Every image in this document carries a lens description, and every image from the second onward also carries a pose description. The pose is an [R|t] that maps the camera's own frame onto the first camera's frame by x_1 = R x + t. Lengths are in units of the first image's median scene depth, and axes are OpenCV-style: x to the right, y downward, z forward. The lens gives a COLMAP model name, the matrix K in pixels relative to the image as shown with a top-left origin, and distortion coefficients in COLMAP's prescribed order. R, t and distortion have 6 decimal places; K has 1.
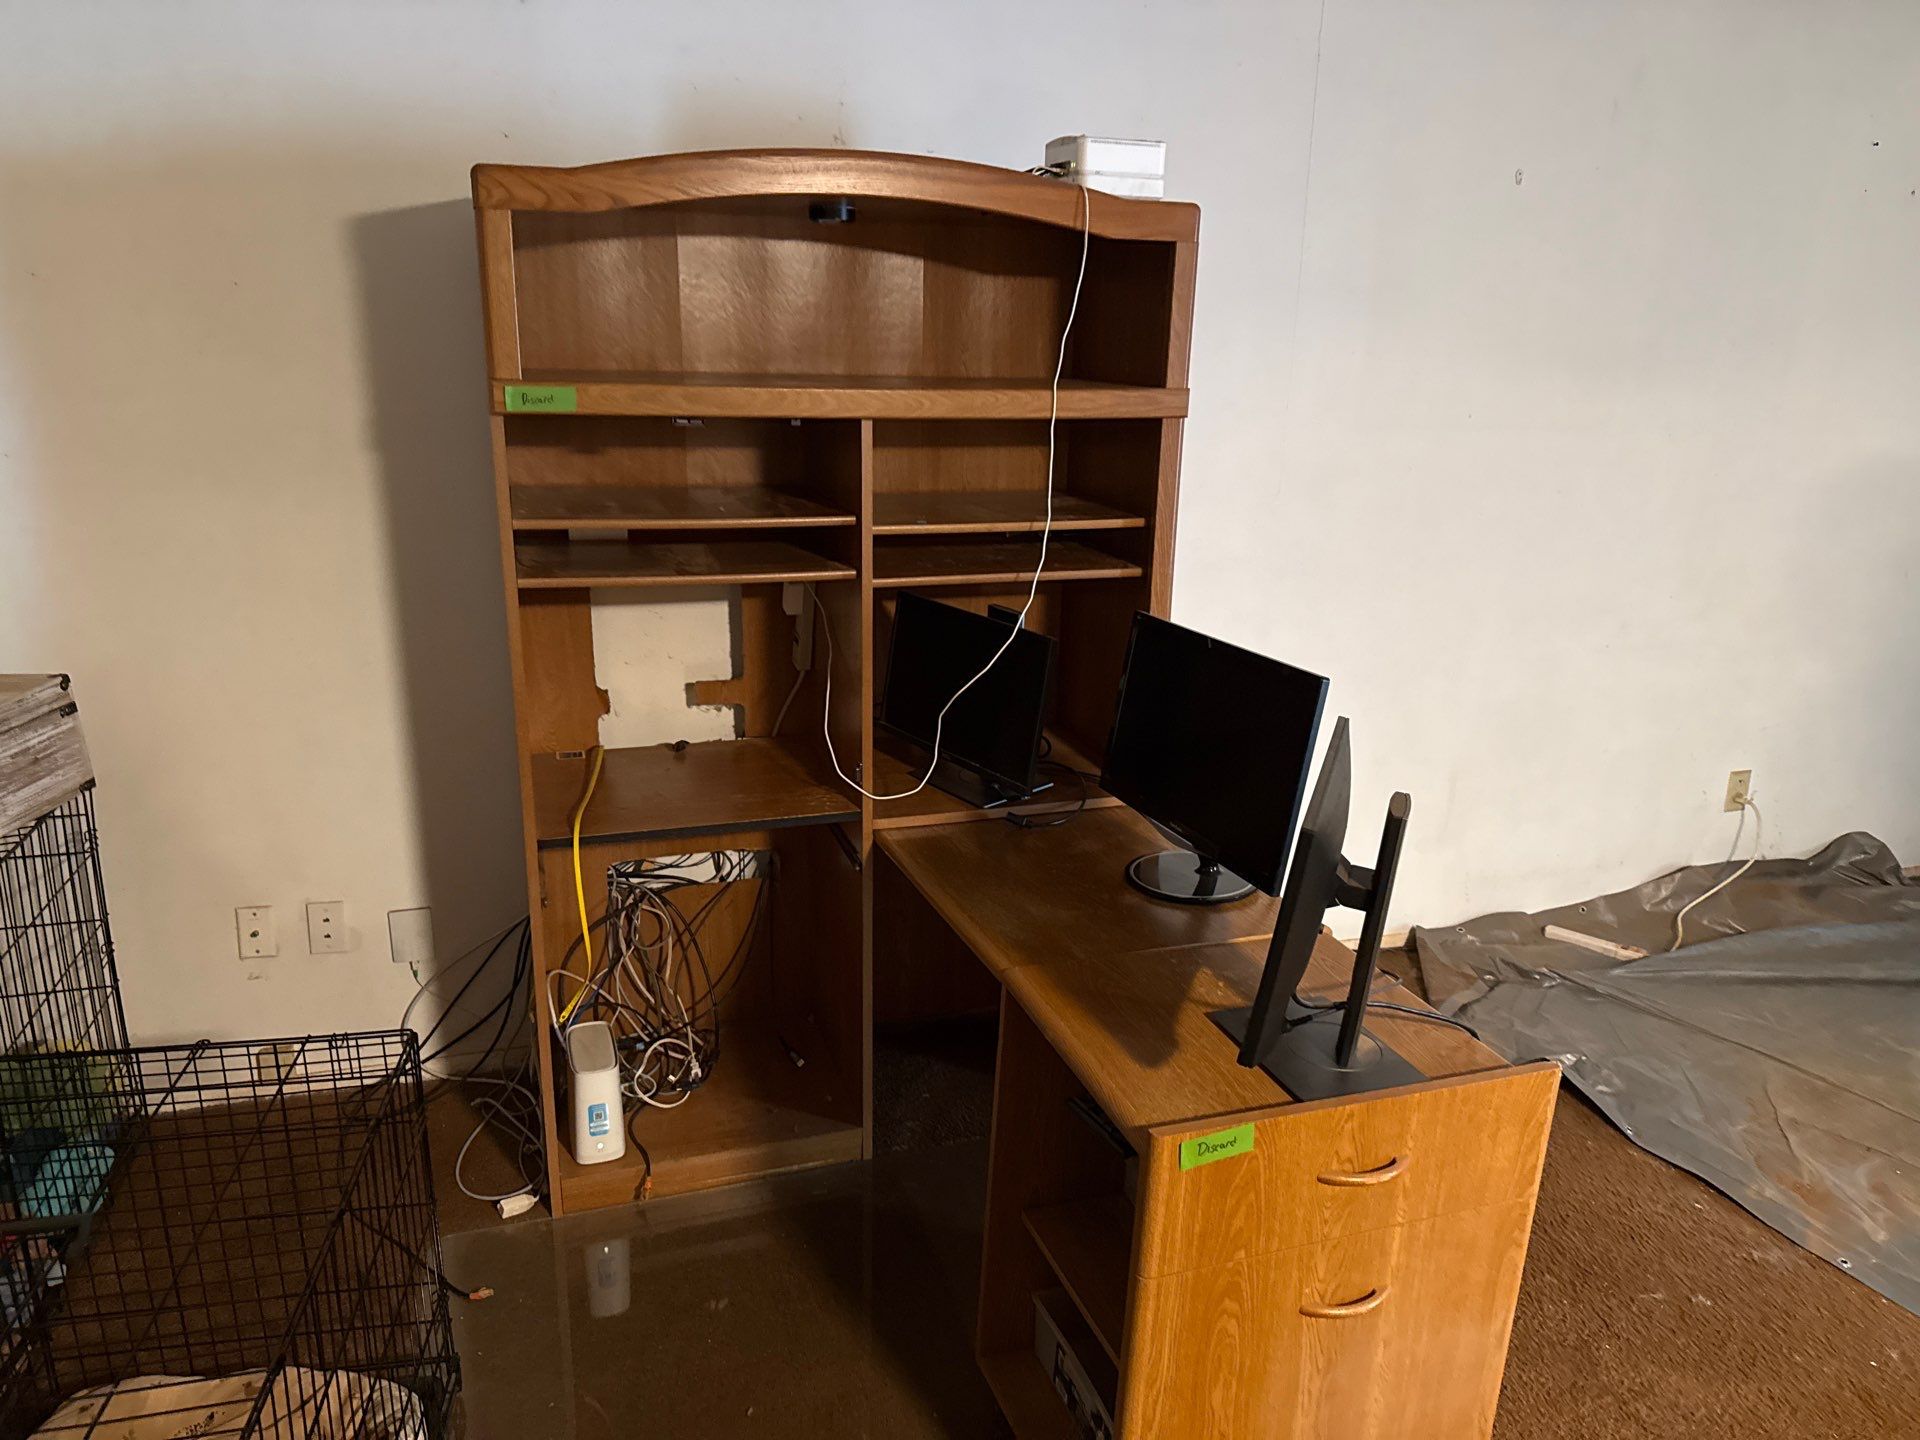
lens RADIAL K [[1362.6, 0, 960.0], [0, 1362.6, 720.0], [0, 0, 1]] dist [0.005277, -0.003556]
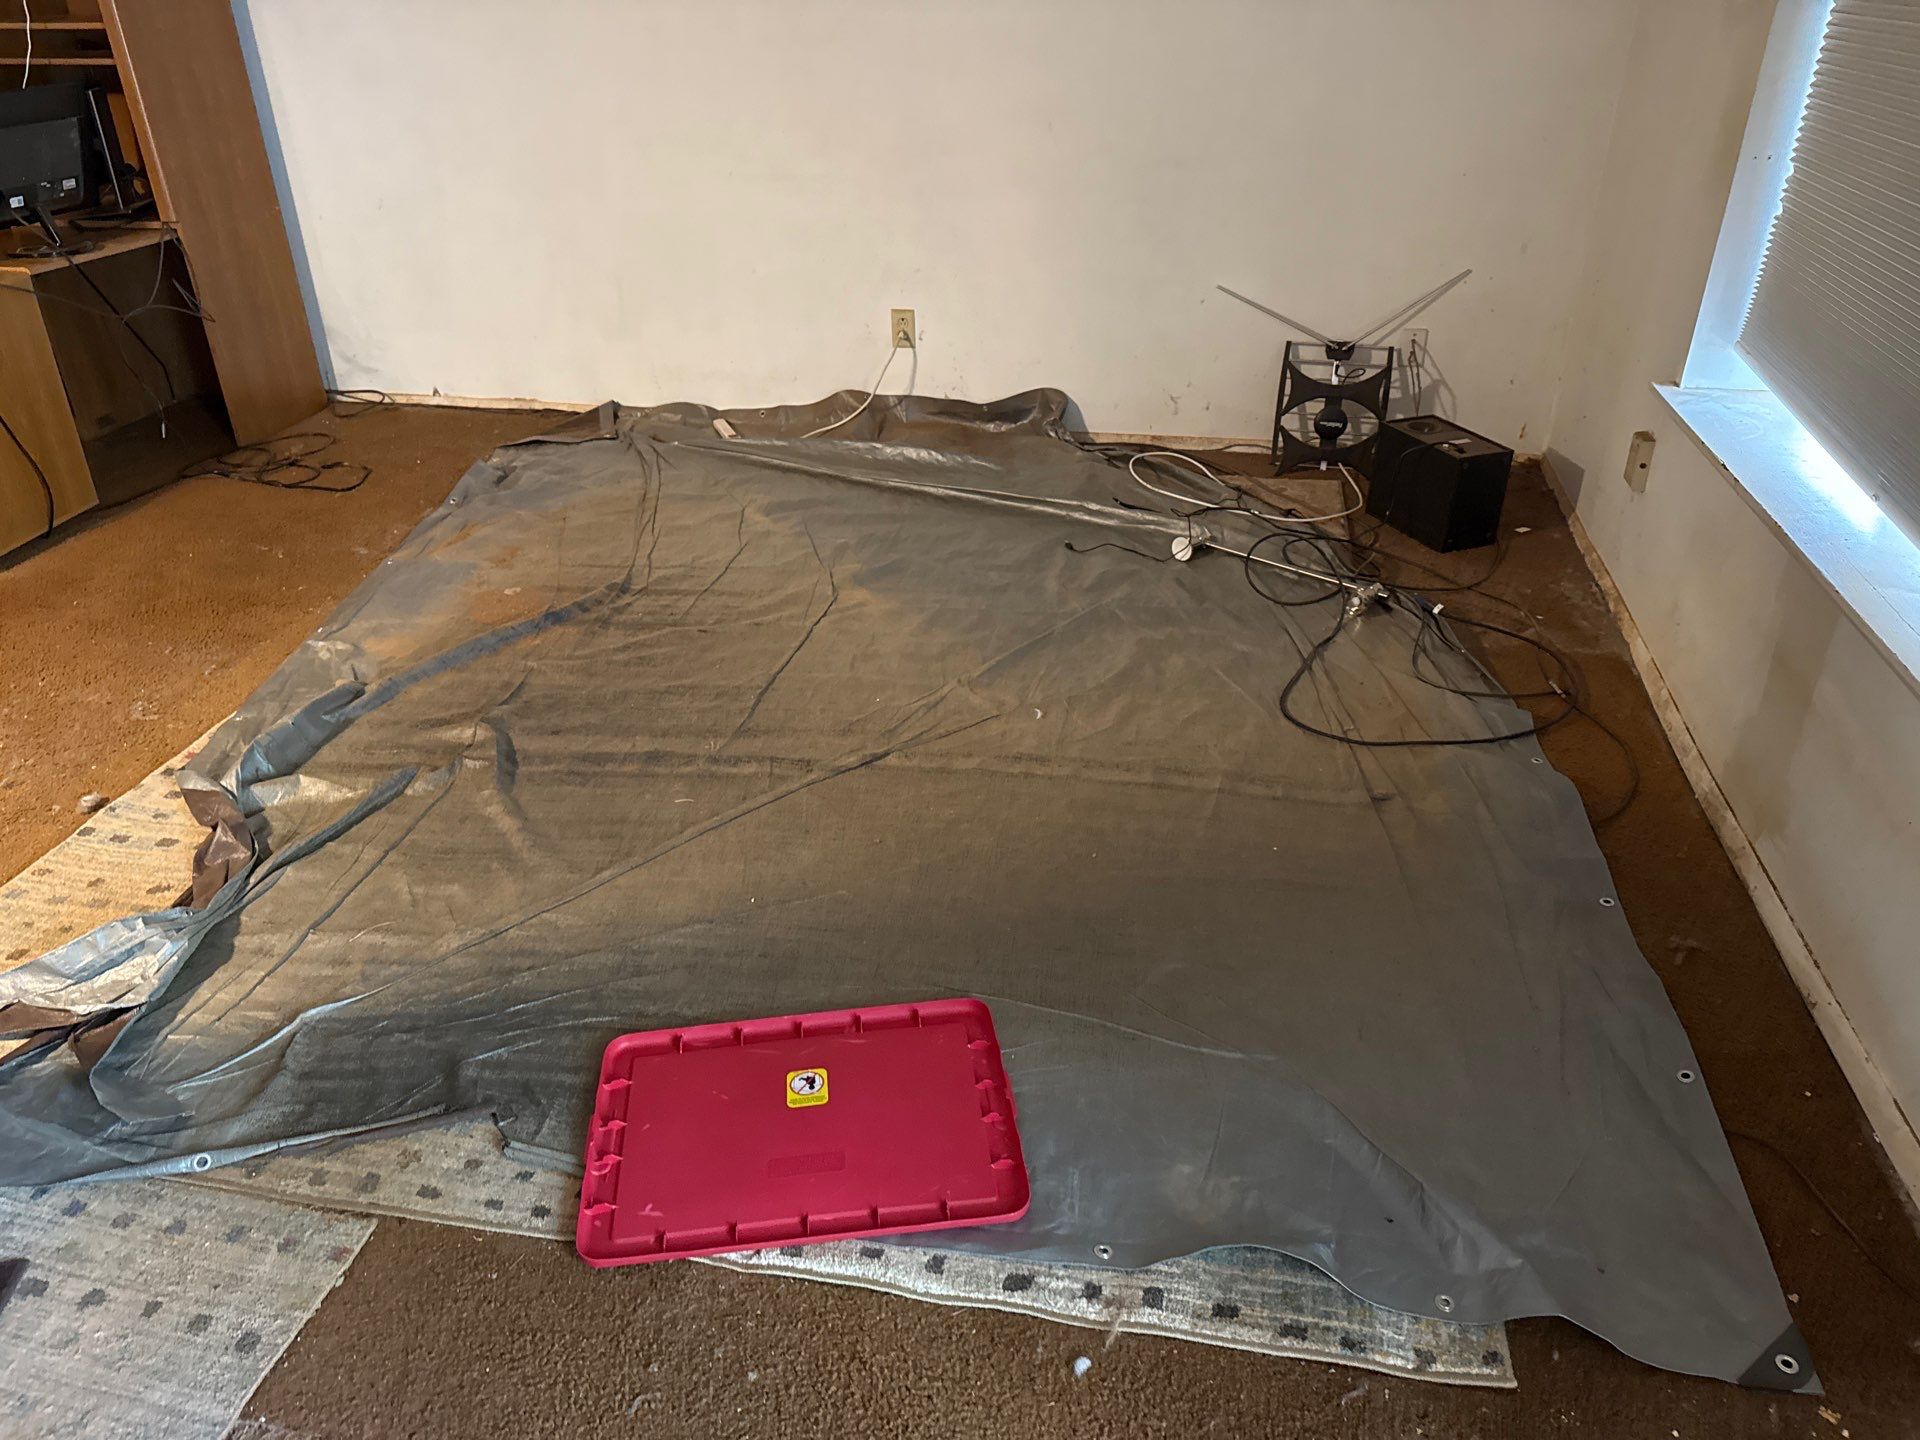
lens RADIAL K [[1362.6, 0, 960.0], [0, 1362.6, 720.0], [0, 0, 1]] dist [0.005277, -0.003556]
pose [[0.879572, 0.217682, -0.423046, 1.764732], [-0.110705, 0.958425, 0.262994, 0.091585], [0.462707, -0.184489, 0.867102, -0.045363]]
